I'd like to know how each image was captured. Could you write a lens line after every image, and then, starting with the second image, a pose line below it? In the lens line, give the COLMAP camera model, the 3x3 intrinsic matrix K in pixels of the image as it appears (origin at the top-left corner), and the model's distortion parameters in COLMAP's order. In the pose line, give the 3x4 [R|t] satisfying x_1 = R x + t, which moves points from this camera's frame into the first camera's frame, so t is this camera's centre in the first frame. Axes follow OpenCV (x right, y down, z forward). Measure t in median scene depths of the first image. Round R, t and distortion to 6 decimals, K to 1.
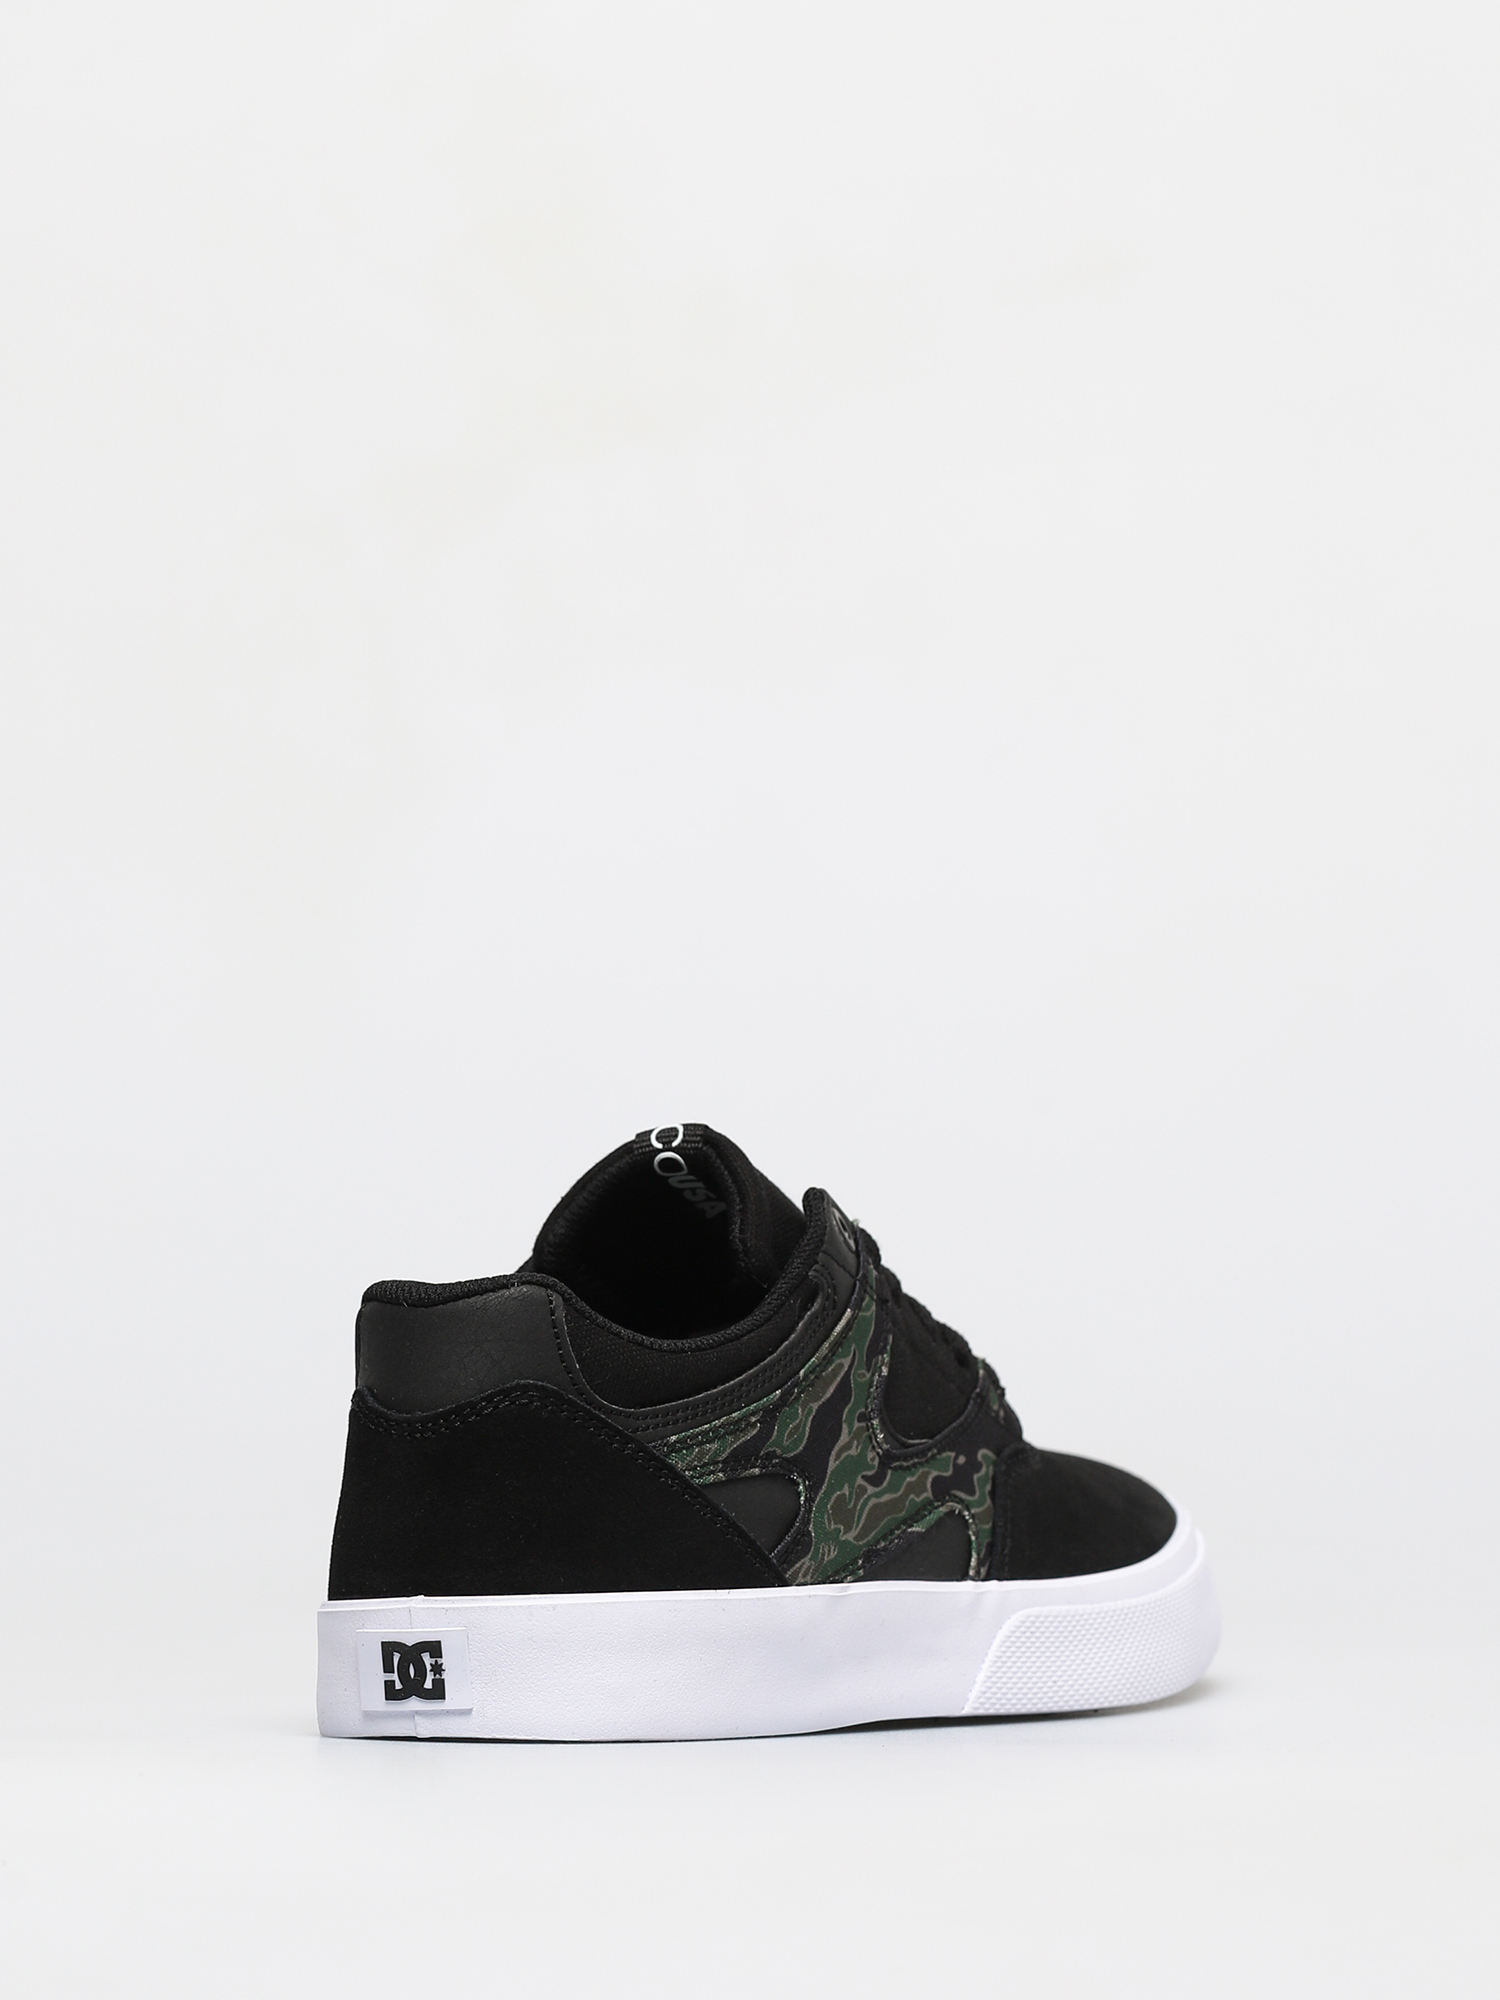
lens RADIAL K [[5668.1, 0, 750.0], [0, 5668.1, 1000.4], [0, 0, 1]] dist [0.196534, 0.000000]
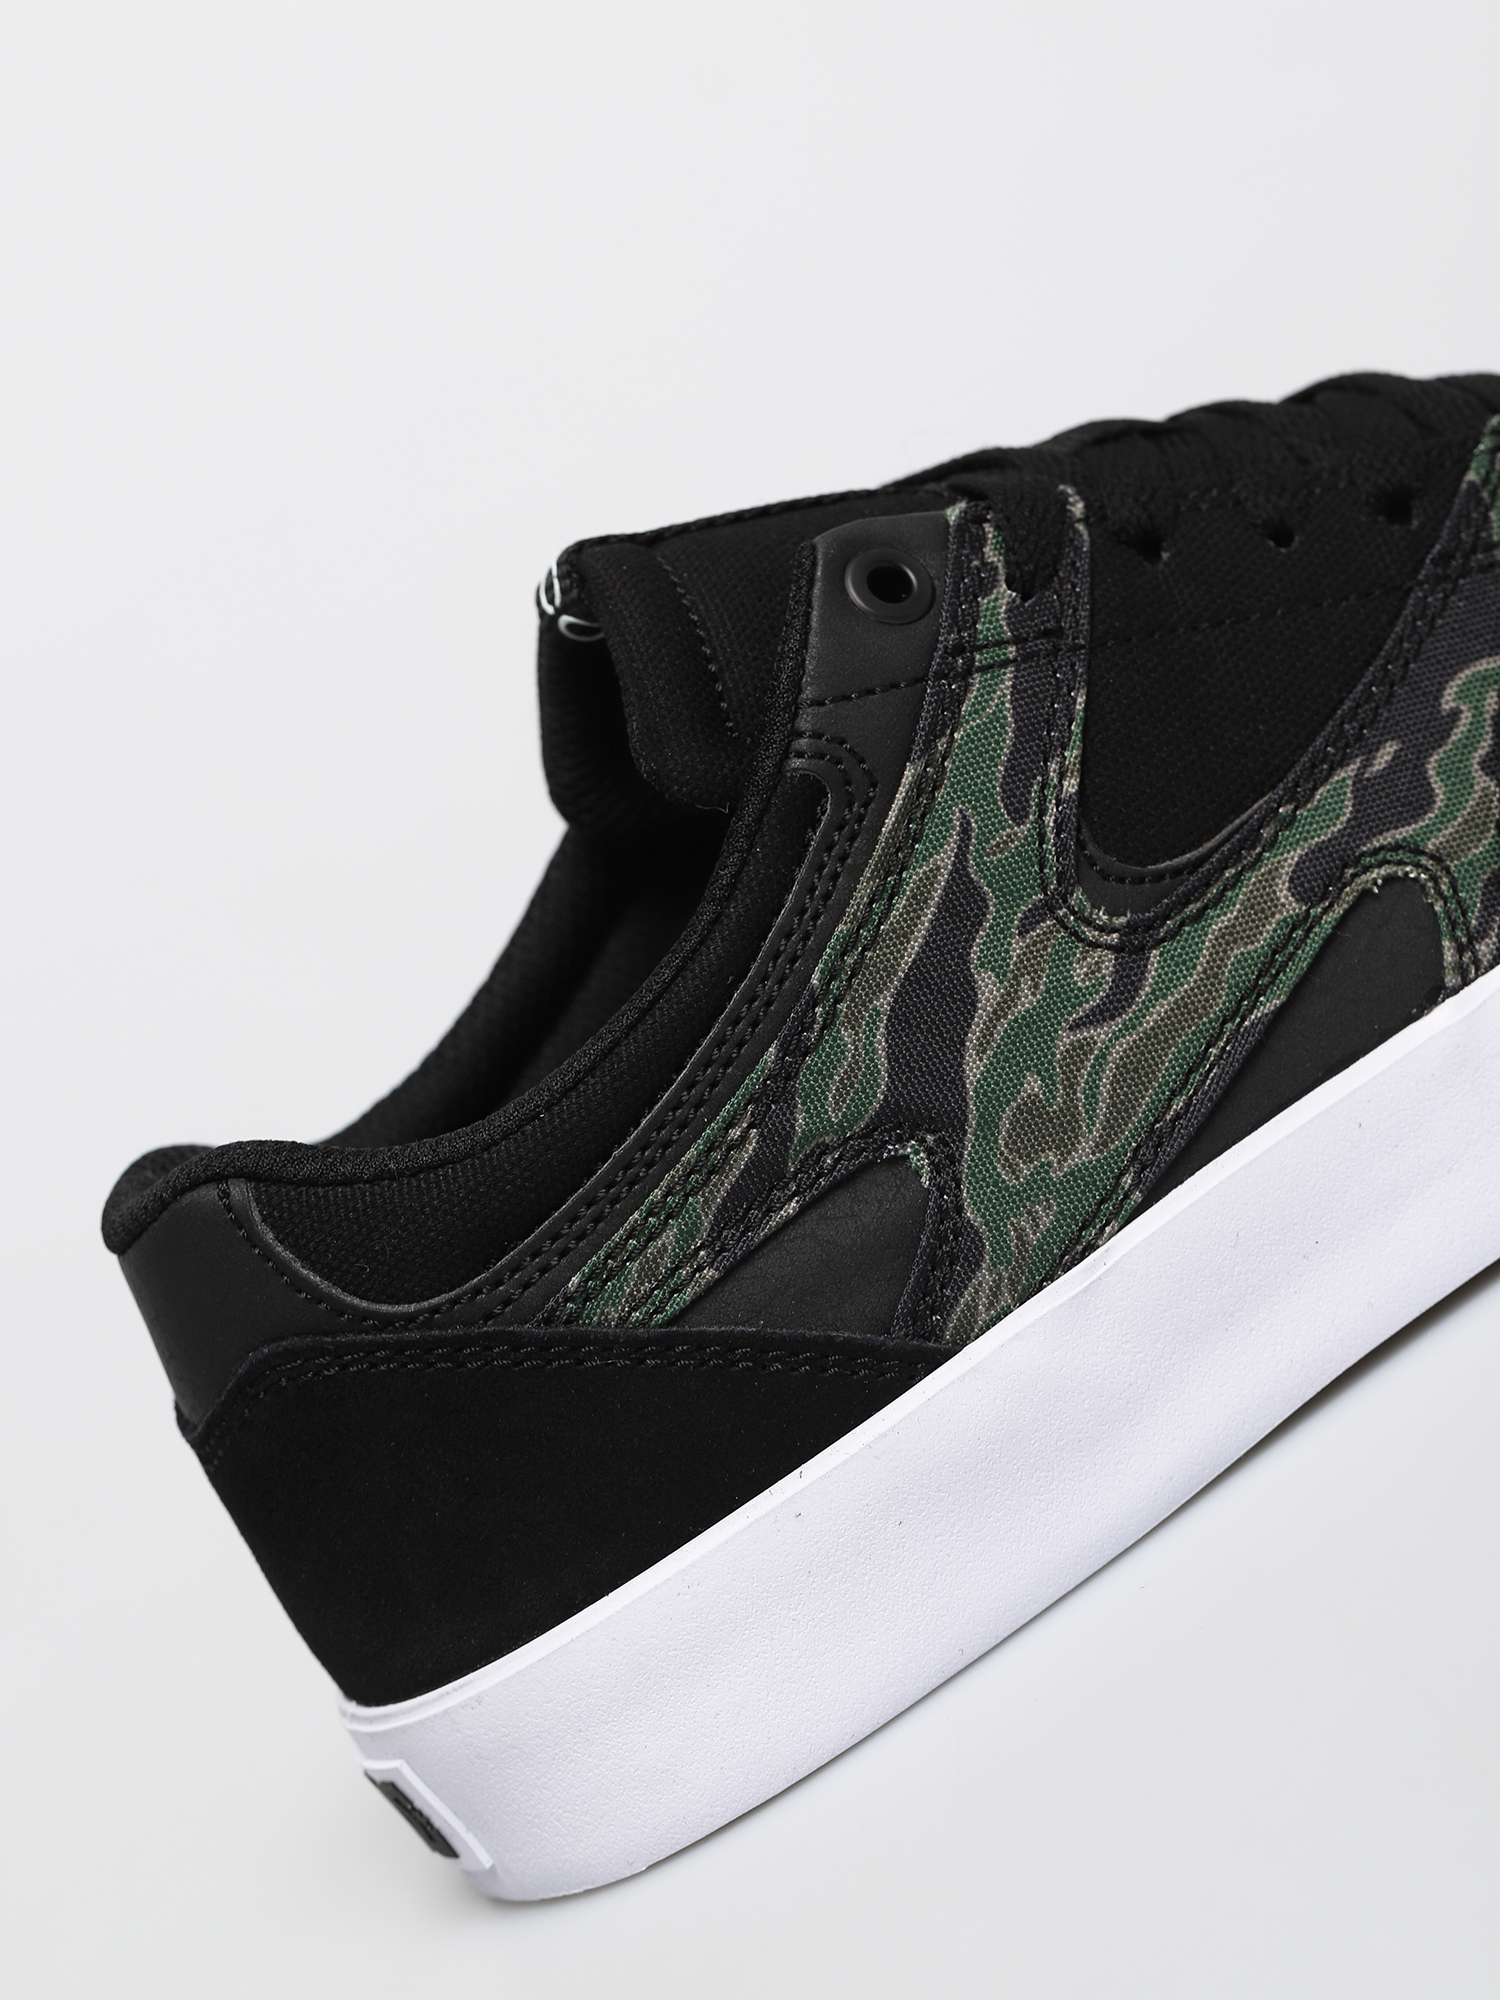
lens RADIAL K [[5668.1, 0, 748.0], [0, 5668.1, 999.3], [0, 0, 1]] dist [0.196534, 0.000000]
pose [[0.701644, -0.370877, -0.608396, 0.333216], [0.566279, 0.808491, 0.160217, -0.023070], [0.432463, -0.456938, 0.777293, 0.571780]]
